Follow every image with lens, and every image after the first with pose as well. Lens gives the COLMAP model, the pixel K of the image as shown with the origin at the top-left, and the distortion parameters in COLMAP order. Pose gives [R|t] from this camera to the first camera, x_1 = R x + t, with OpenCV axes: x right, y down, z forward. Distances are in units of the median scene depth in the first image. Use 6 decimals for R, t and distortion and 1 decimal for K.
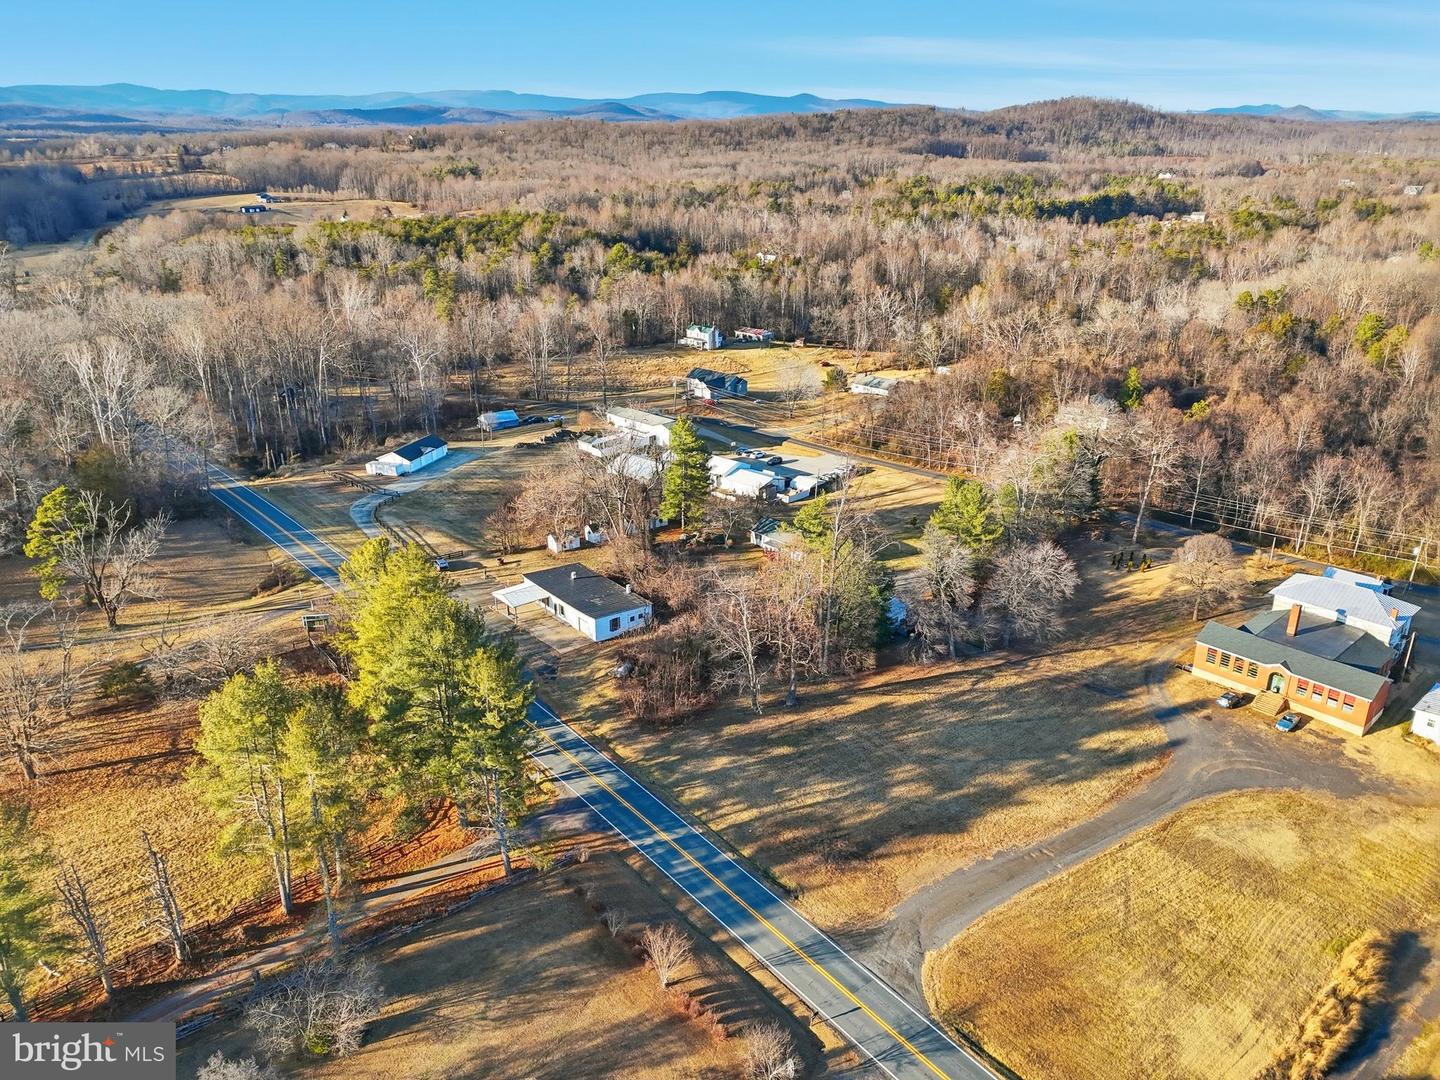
lens RADIAL K [[1057.2, 0, 701.7], [0, 1057.2, 538.7], [0, 0, 1]] dist [0.099807, -0.087272]
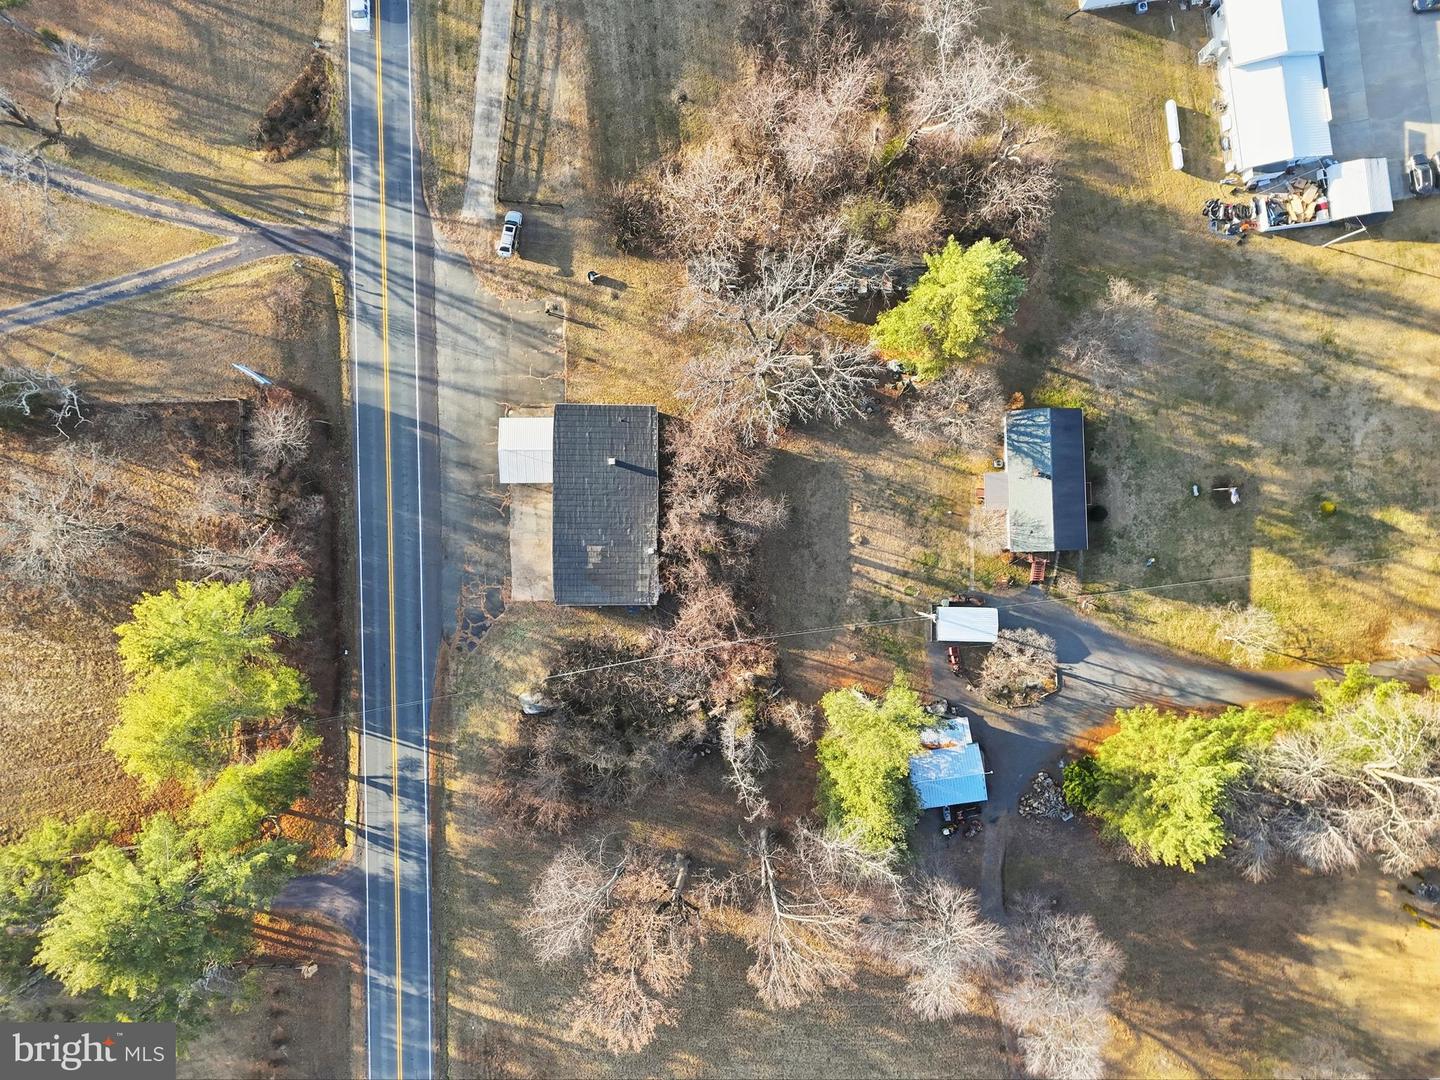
lens RADIAL K [[1032.7, 0, 720.0], [0, 1032.7, 540.0], [0, 0, 1]] dist [0.072089, -0.063089]
pose [[0.781801, 0.623243, -0.018883, -0.029960], [-0.208085, 0.289332, 0.934338, -0.664977], [0.587783, -0.726537, 0.355888, 0.909594]]
